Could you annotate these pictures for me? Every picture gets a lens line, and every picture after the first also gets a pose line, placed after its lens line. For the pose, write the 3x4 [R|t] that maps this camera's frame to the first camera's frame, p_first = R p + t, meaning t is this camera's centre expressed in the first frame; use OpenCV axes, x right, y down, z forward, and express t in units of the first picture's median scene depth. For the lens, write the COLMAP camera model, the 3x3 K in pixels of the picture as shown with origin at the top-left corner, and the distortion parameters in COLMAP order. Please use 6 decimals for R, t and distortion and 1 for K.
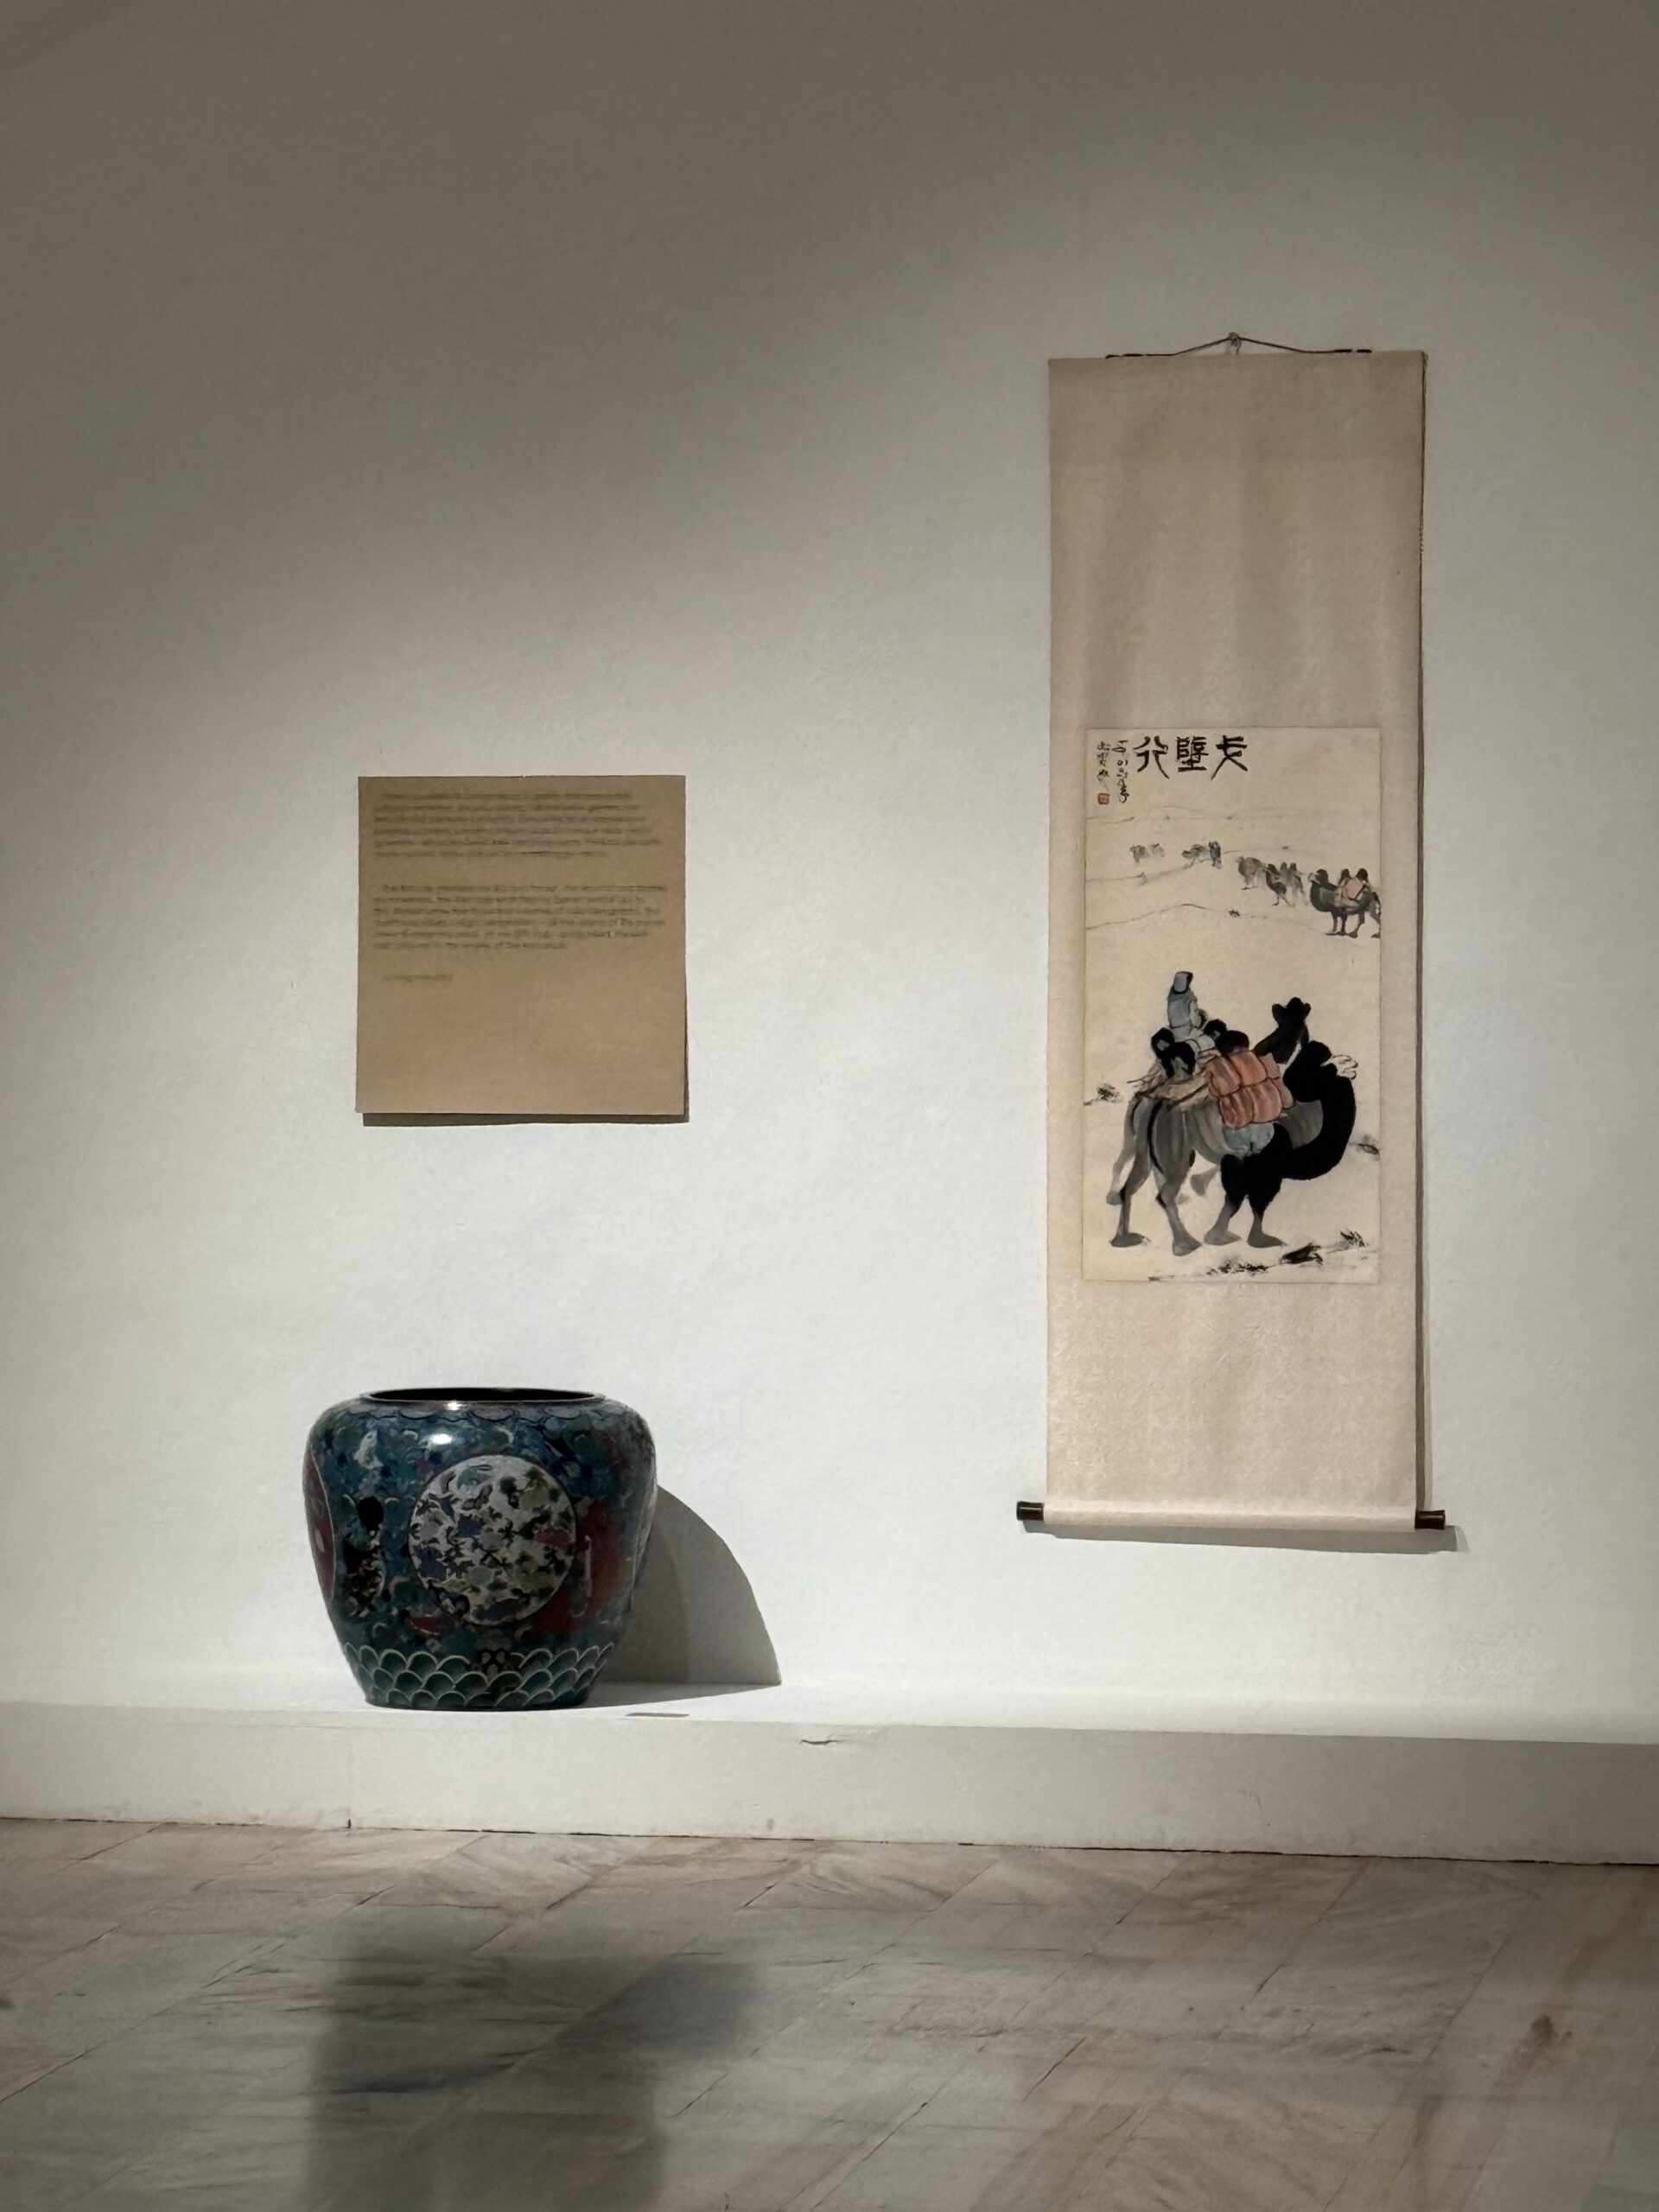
lens RADIAL K [[7170.2, 0, 829.5], [0, 7170.2, 1106.0], [0, 0, 1]] dist [-0.043202, -0.704527]
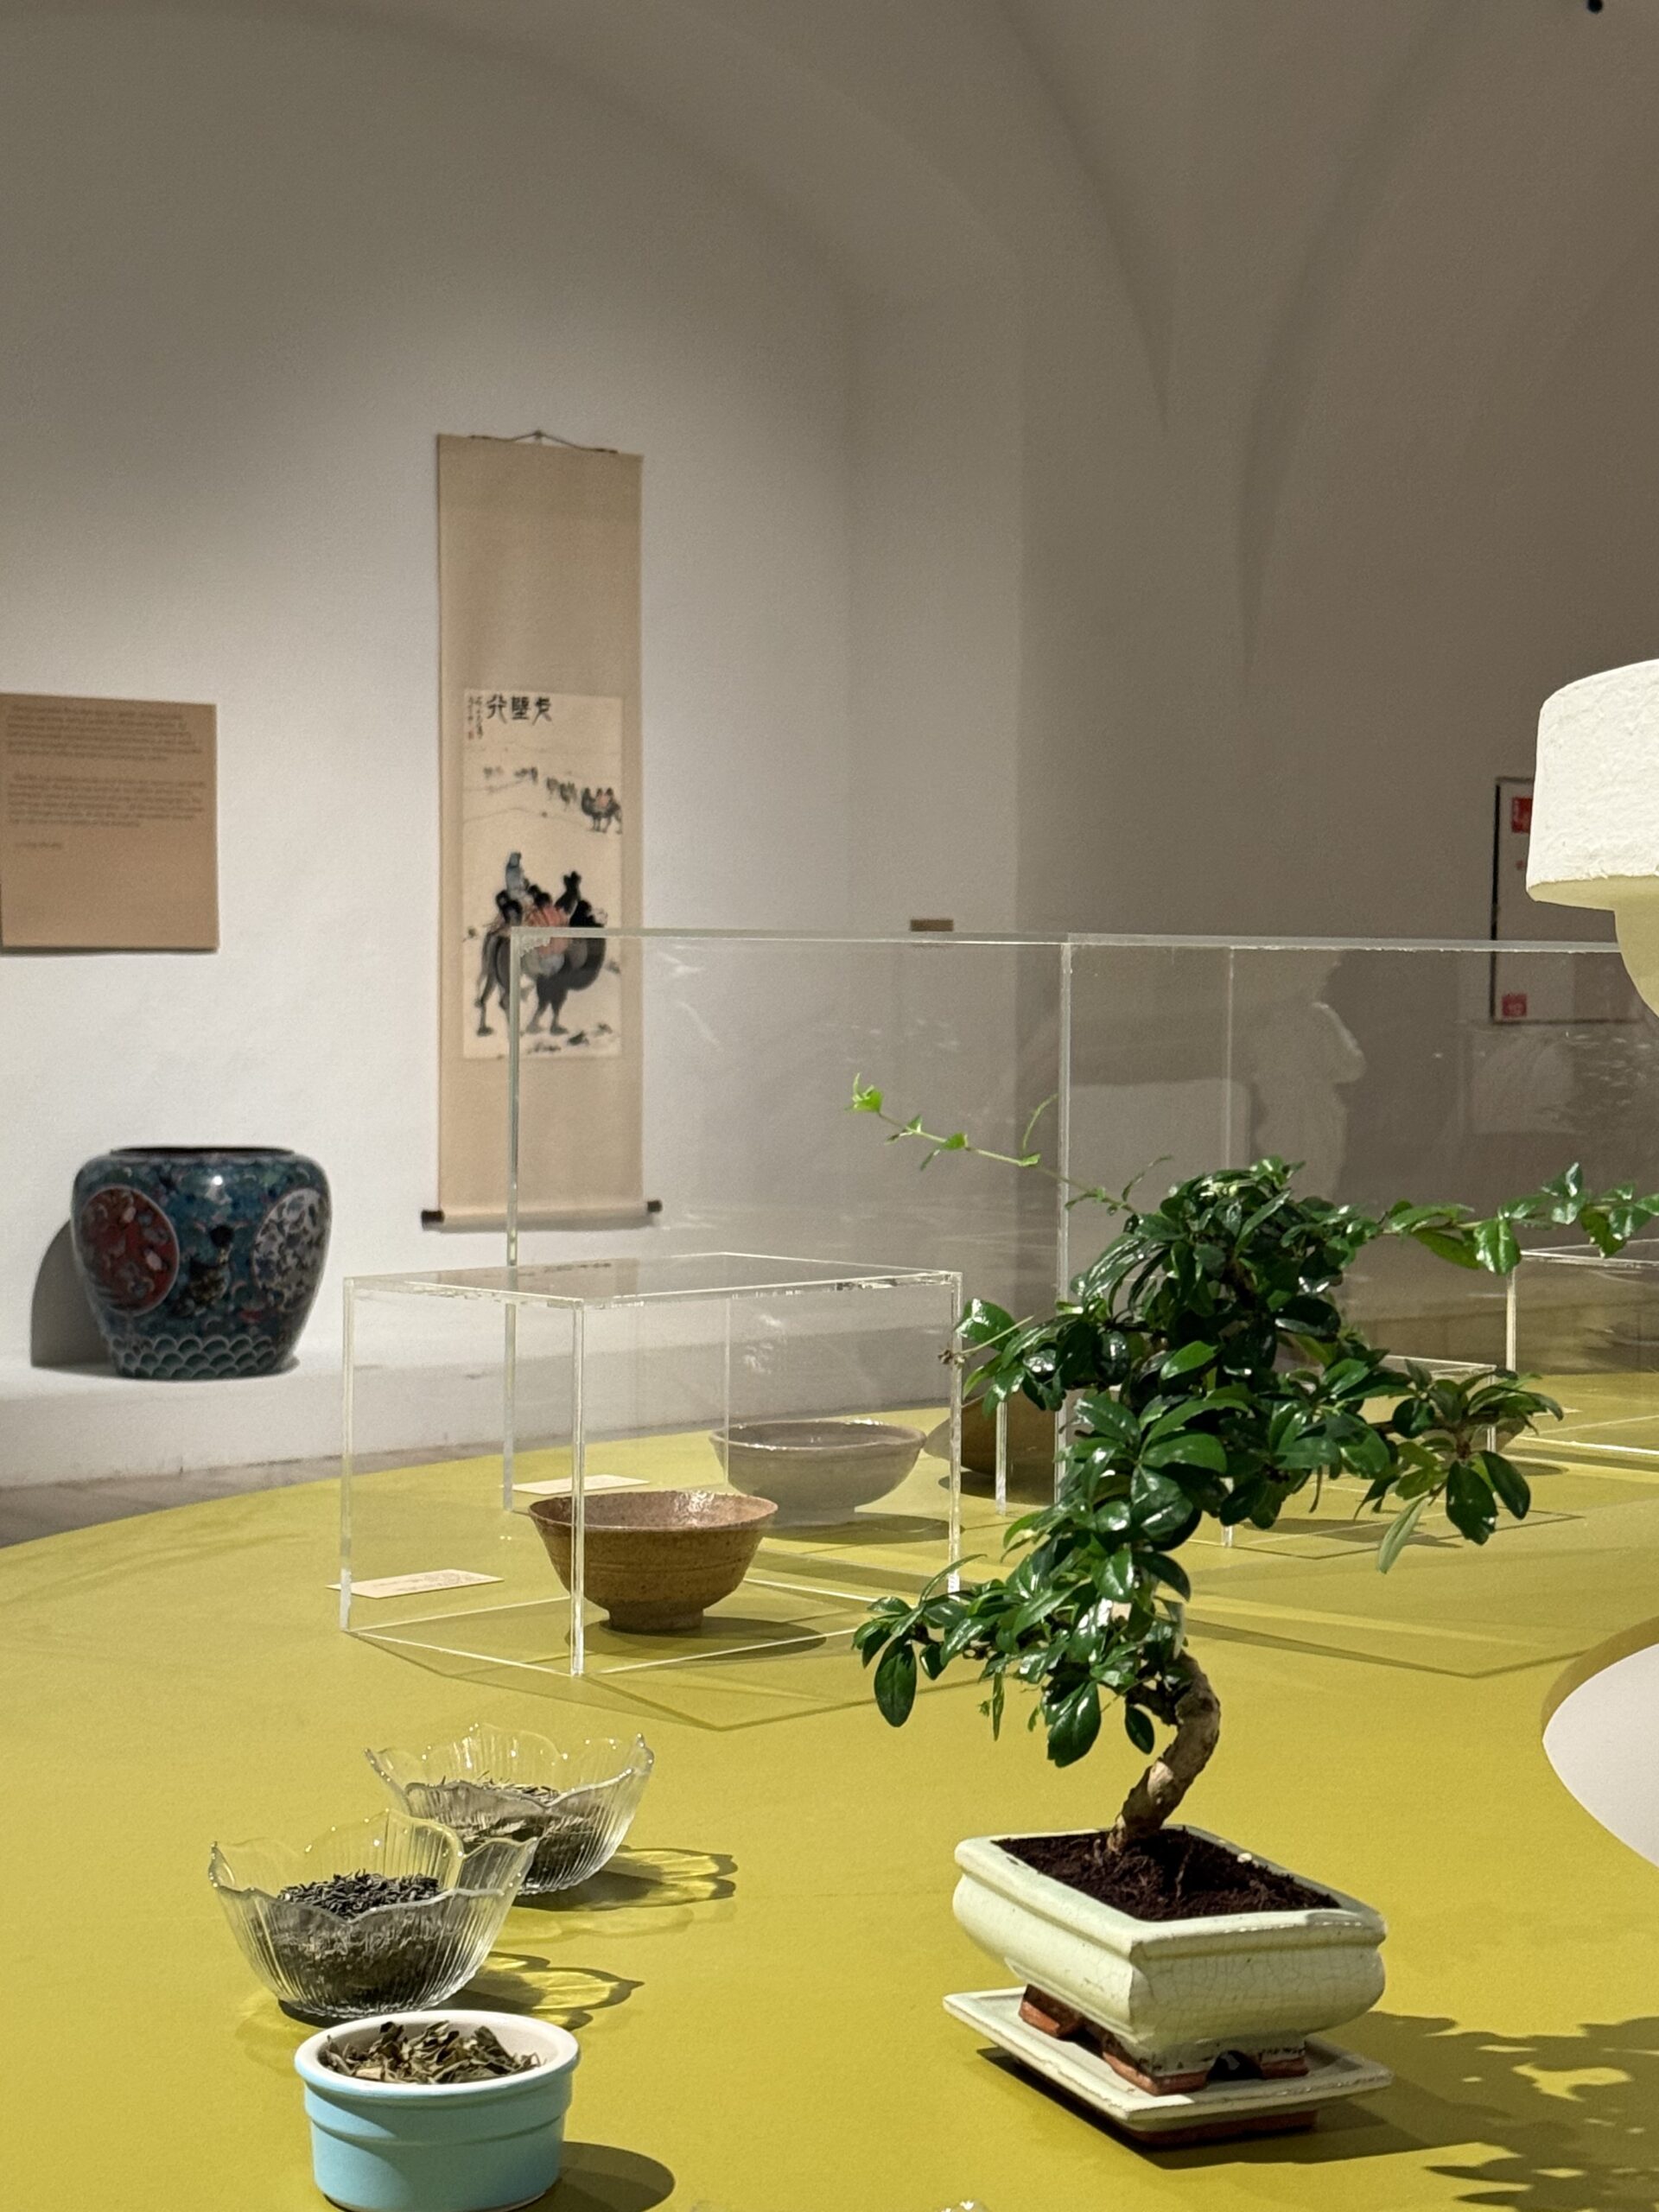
lens RADIAL K [[4041.0, 0, 829.5], [0, 4041.0, 1106.0], [0, 0, 1]] dist [0.004426, -0.056073]
pose [[0.589214, -0.026864, 0.807530, -0.599546], [0.010787, 0.999620, 0.025383, 0.013711], [-0.807905, -0.006245, 0.589280, 0.446715]]
